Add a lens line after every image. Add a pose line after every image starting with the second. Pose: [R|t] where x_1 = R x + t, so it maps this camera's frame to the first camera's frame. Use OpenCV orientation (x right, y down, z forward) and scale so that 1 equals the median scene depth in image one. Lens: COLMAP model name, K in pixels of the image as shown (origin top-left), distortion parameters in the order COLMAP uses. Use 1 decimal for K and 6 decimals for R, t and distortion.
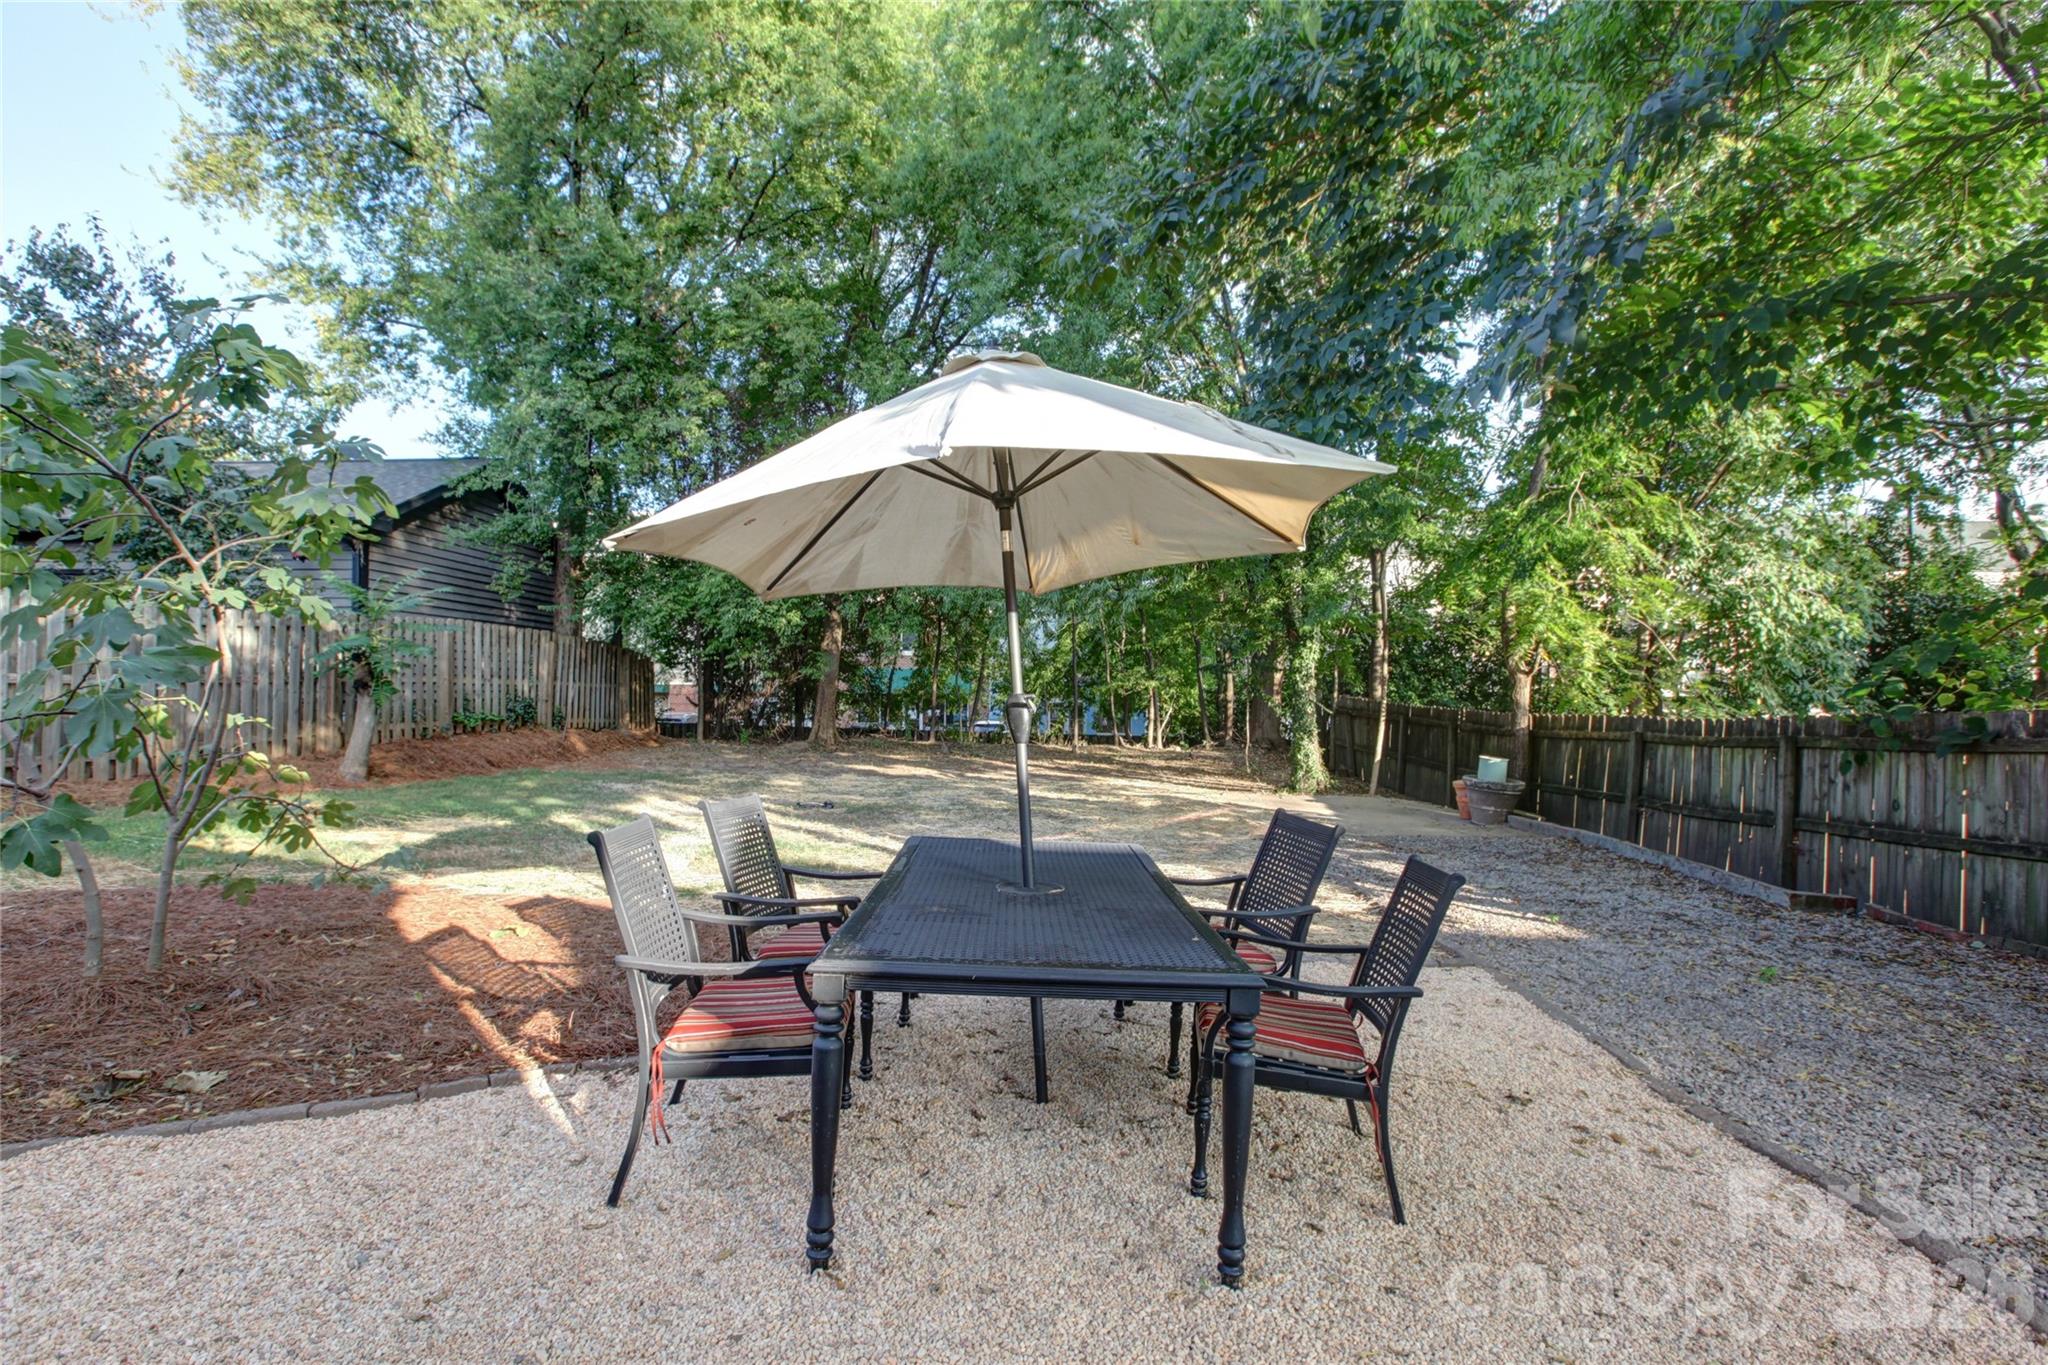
lens RADIAL K [[936.9, 0, 1024.3], [0, 936.9, 681.3], [0, 0, 1]] dist [-0.054145, 0.018664]
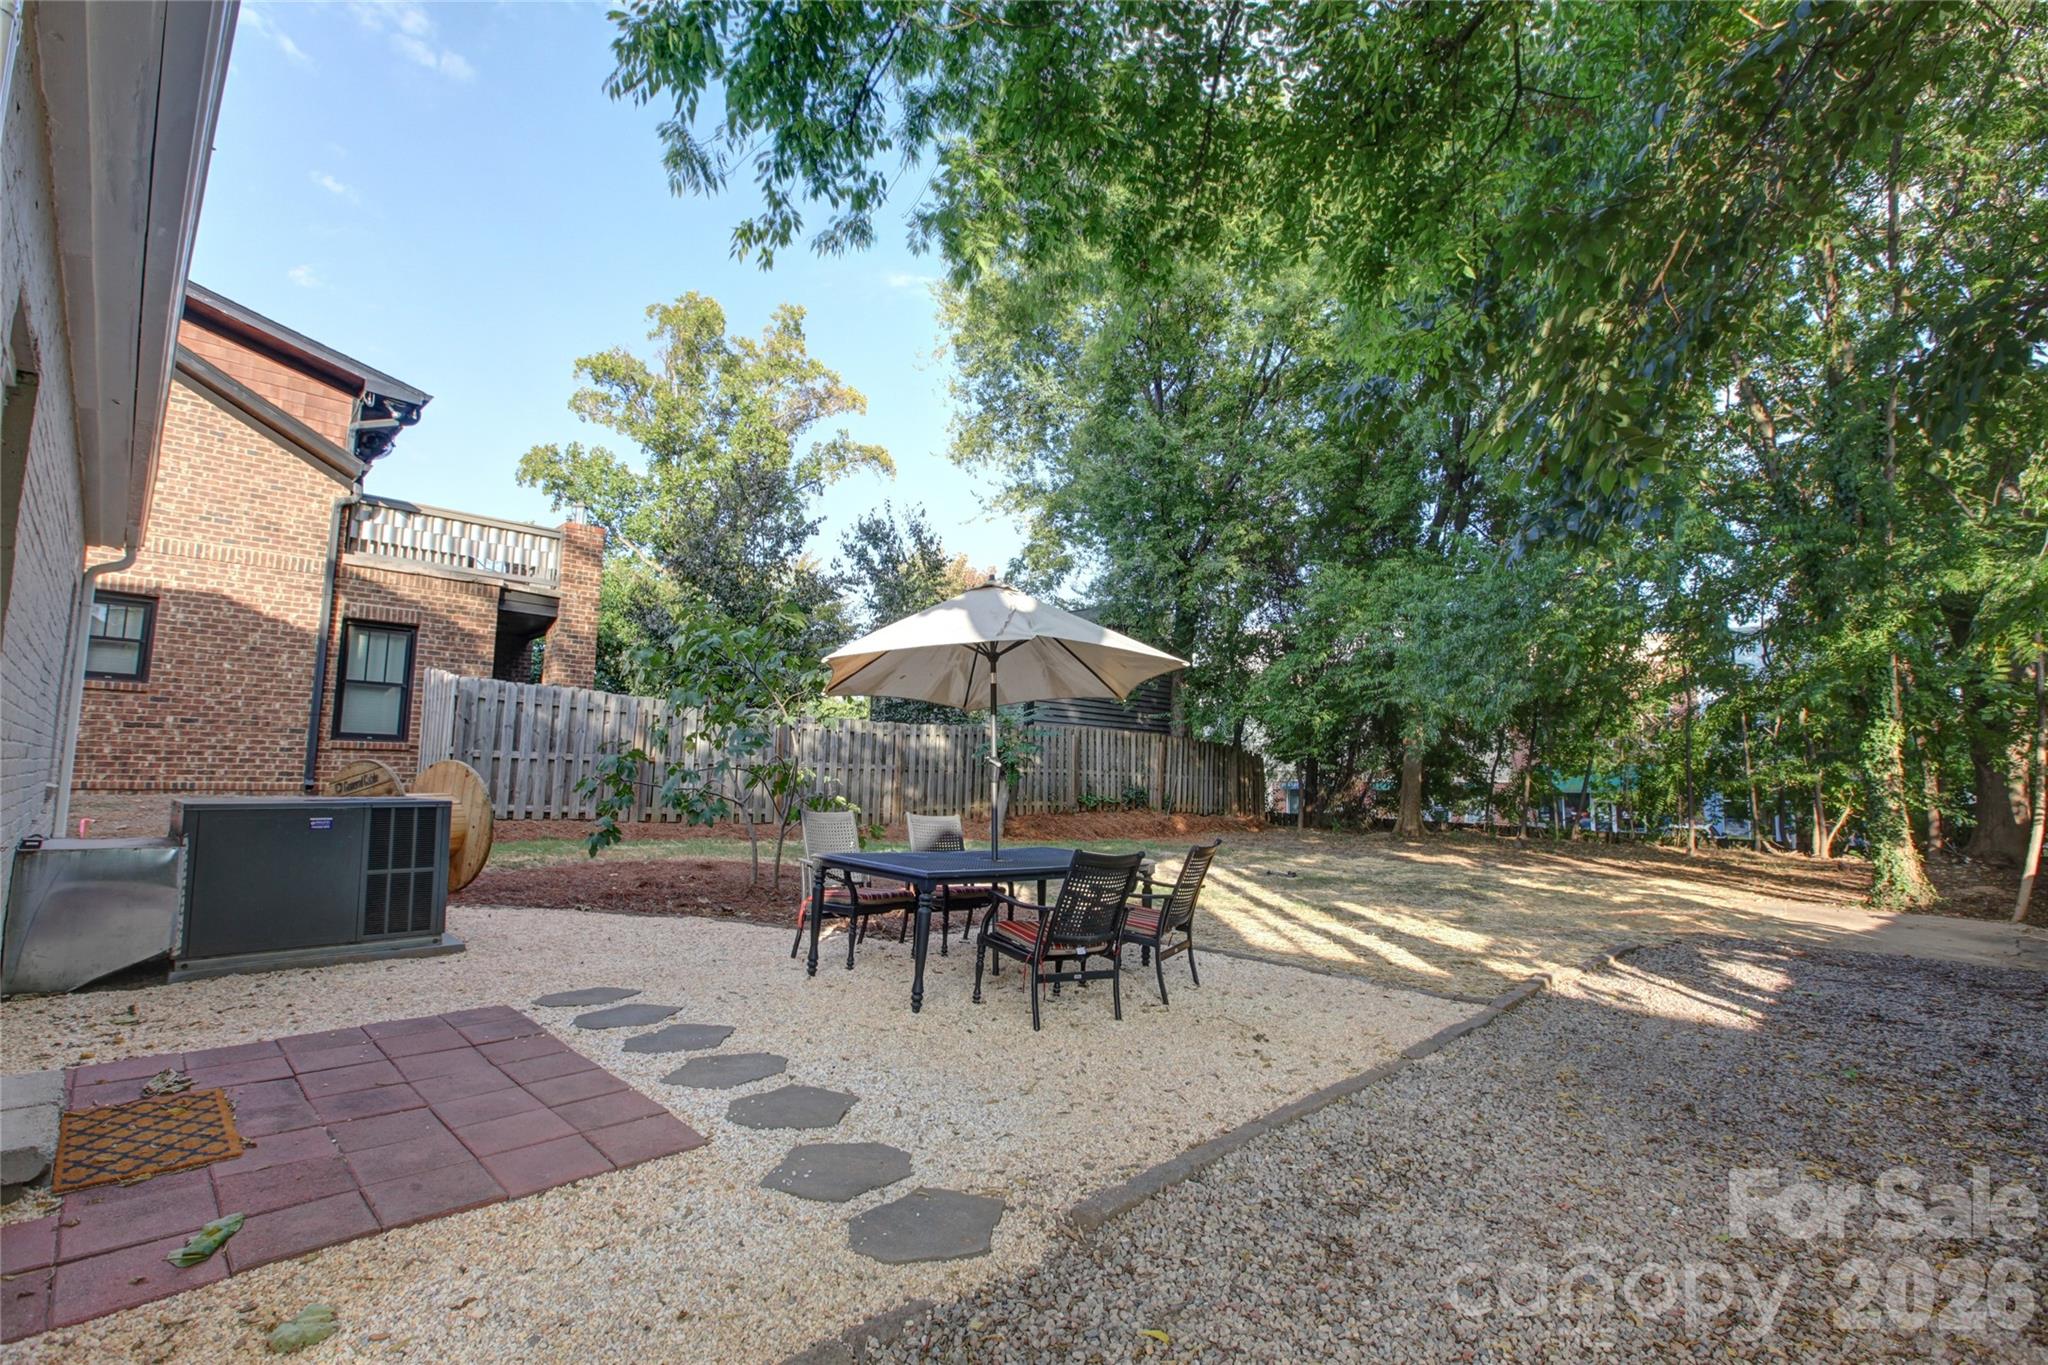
lens RADIAL K [[936.9, 0, 1024.3], [0, 936.9, 681.3], [0, 0, 1]] dist [-0.054145, 0.018664]
pose [[0.728199, -0.065971, -0.682184, 0.256459], [-0.007872, 0.994486, -0.104576, 0.010866], [0.685321, 0.081522, 0.723664, -0.063875]]
